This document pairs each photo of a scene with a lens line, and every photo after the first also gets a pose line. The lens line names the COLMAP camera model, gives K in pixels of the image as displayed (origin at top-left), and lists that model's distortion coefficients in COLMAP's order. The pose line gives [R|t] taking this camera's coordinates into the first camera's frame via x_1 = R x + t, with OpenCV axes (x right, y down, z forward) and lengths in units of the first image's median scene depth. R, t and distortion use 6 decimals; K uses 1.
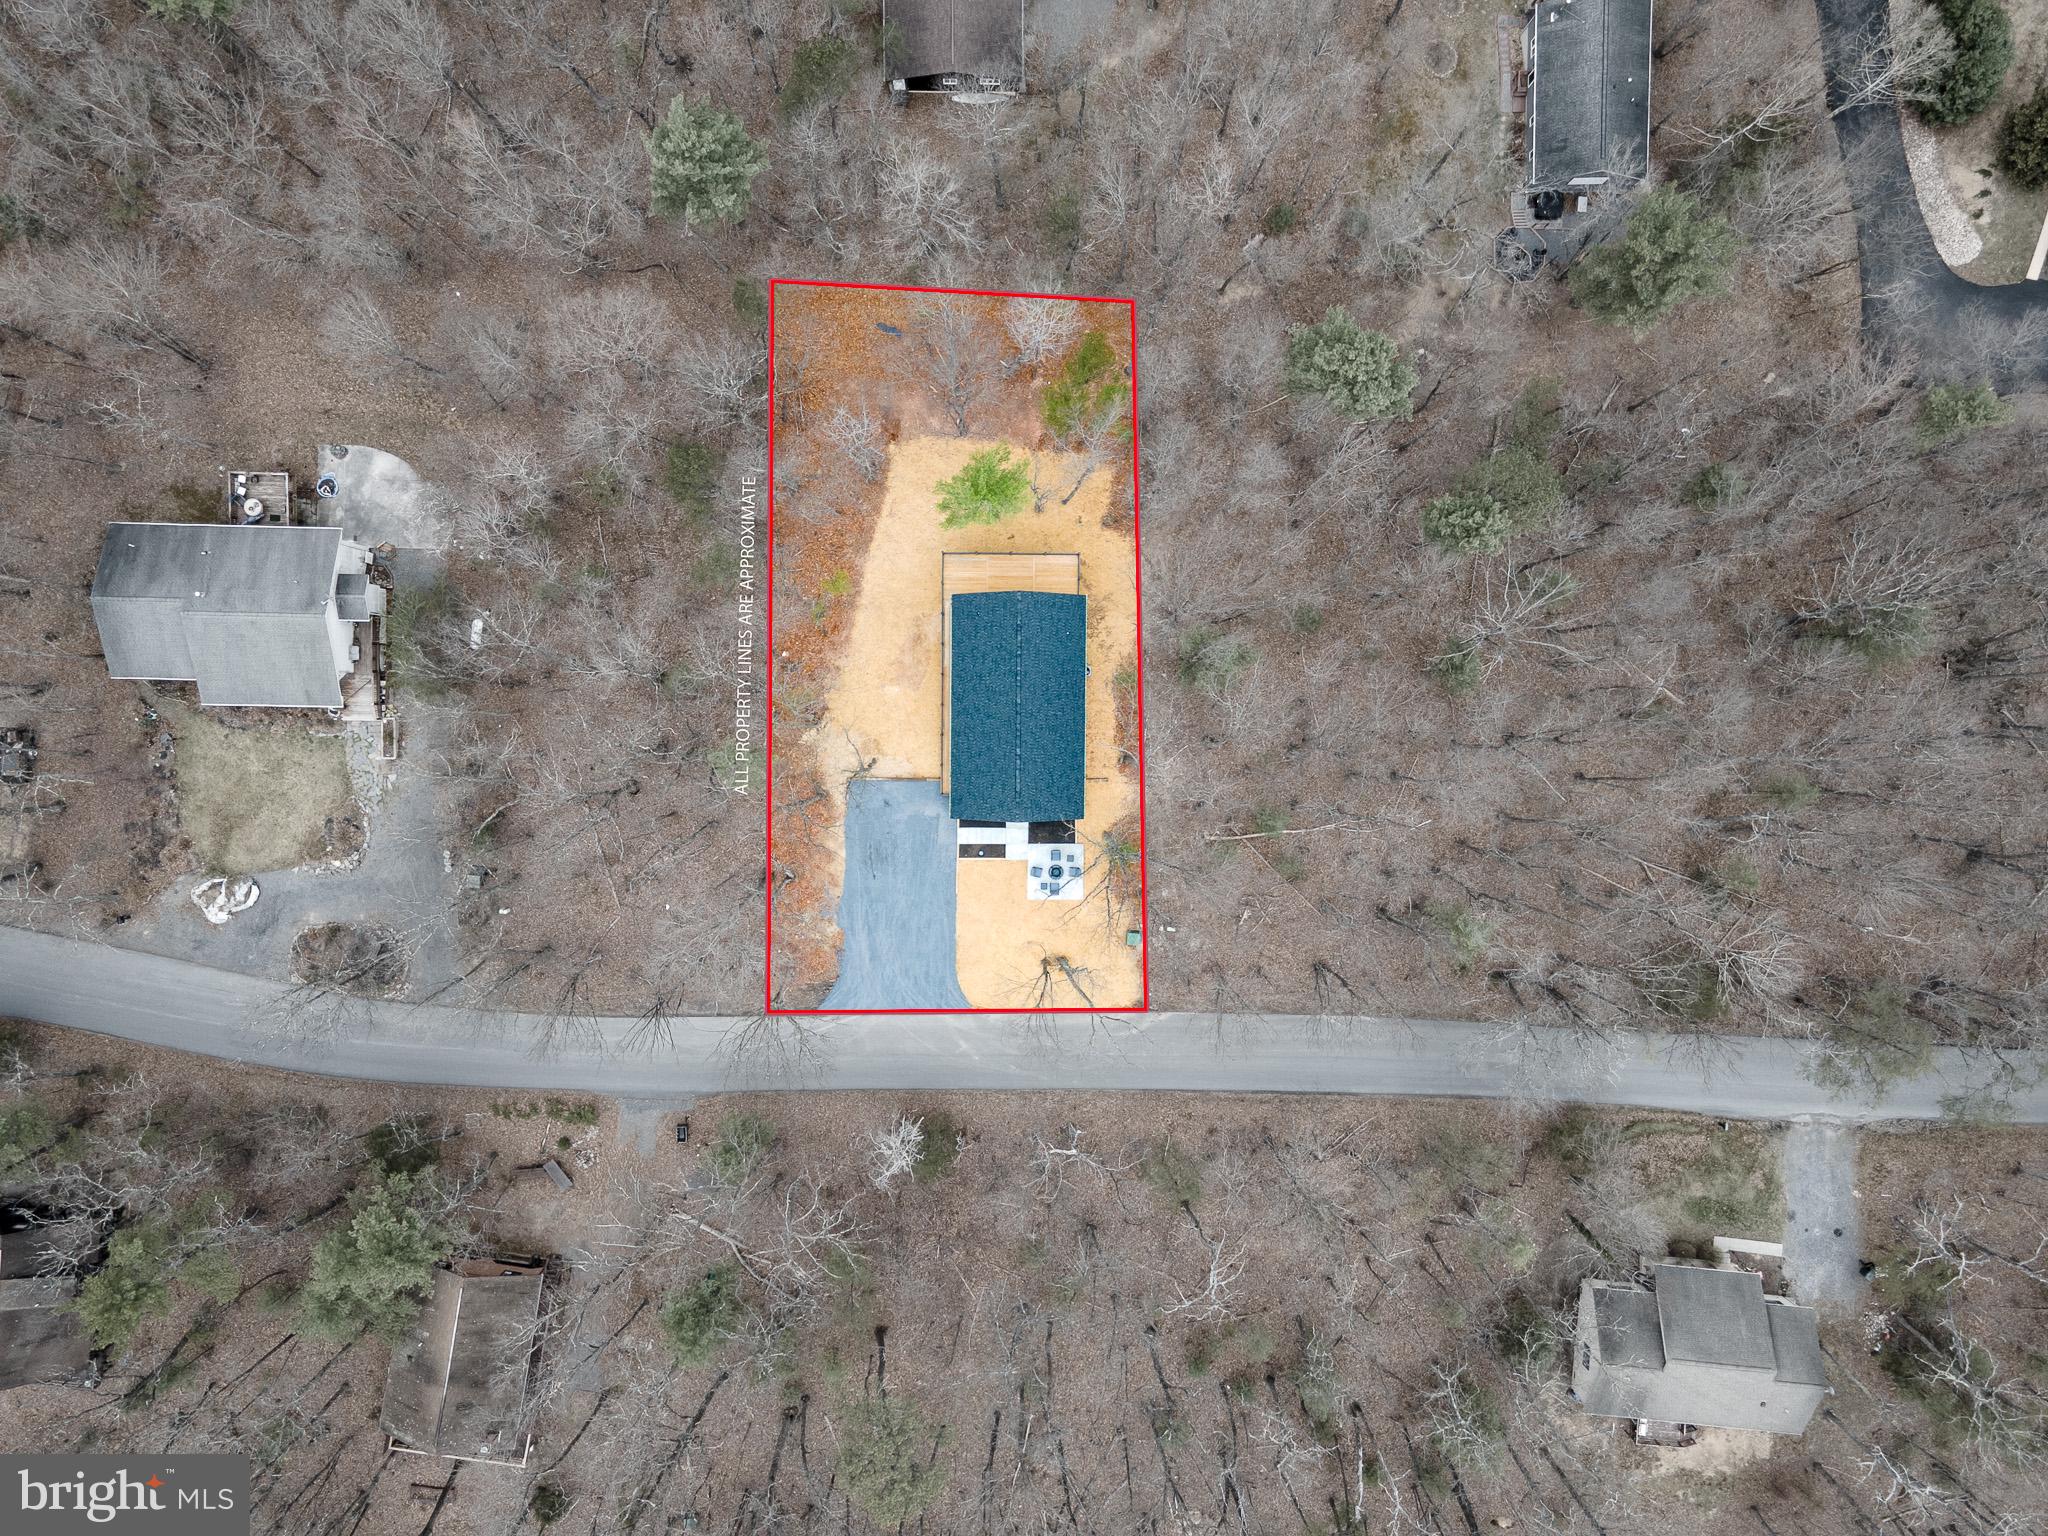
lens RADIAL K [[1497.9, 0, 1024.0], [0, 1497.9, 768.0], [0, 0, 1]] dist [0.021637, 0.039366]
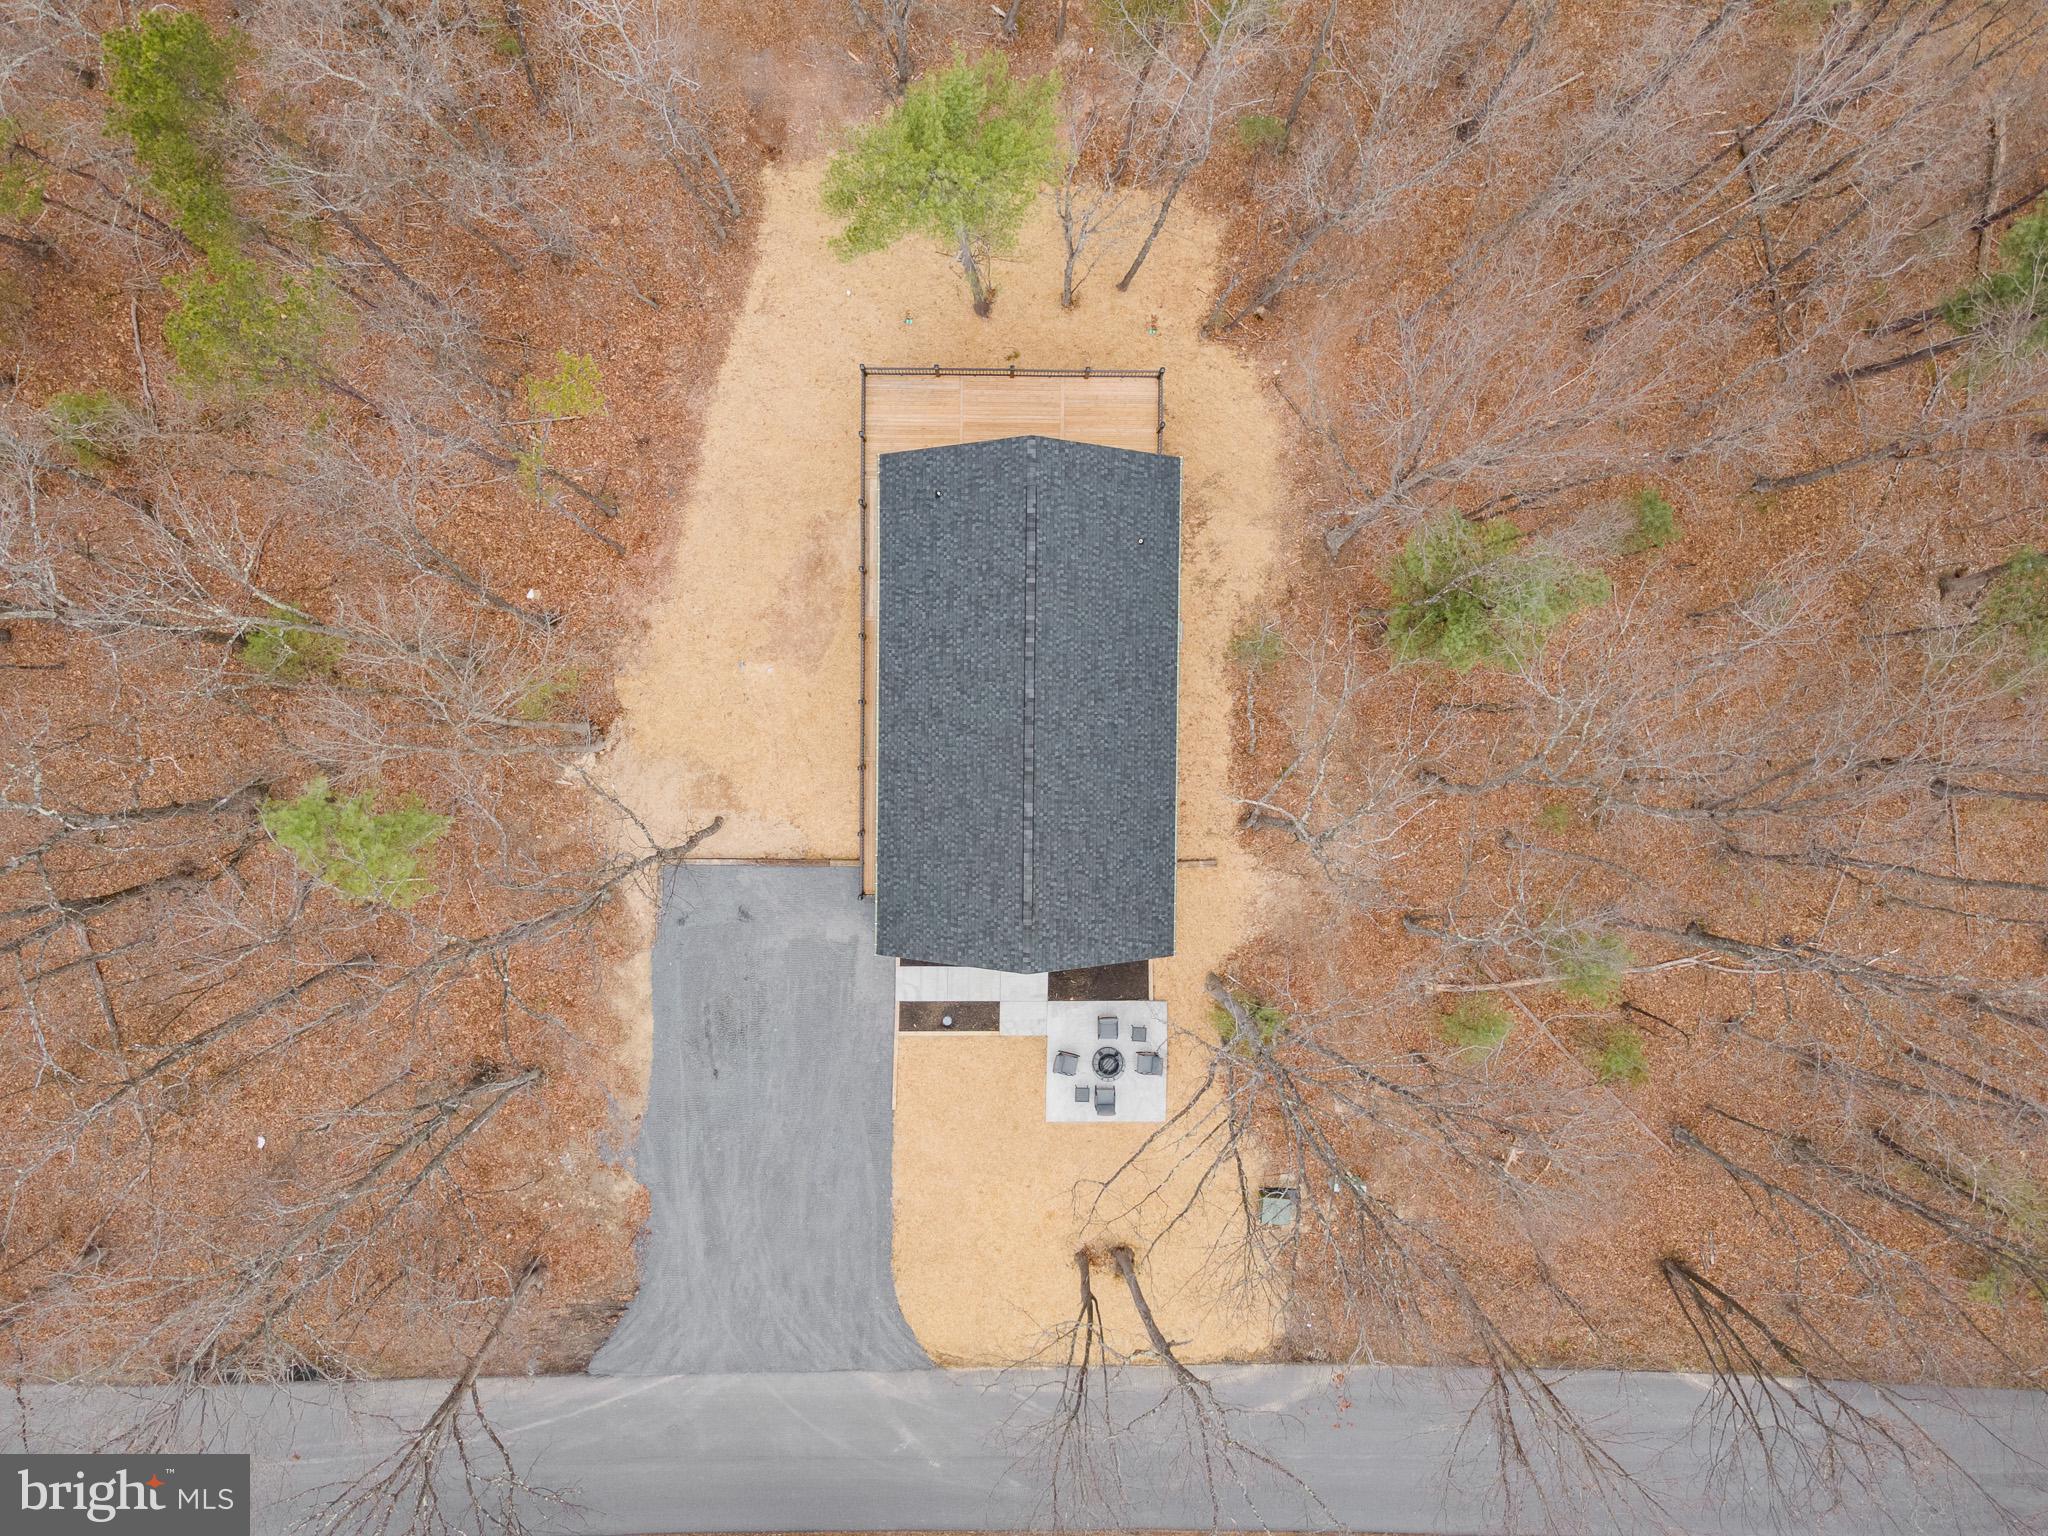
lens RADIAL K [[1497.9, 0, 1024.0], [0, 1497.9, 768.0], [0, 0, 1]] dist [0.021637, 0.039366]
pose [[0.999997, 0.001803, -0.001481, -0.004139], [-0.001807, 0.999993, -0.003218, -0.020388], [0.001476, 0.003221, 0.999994, 0.534016]]
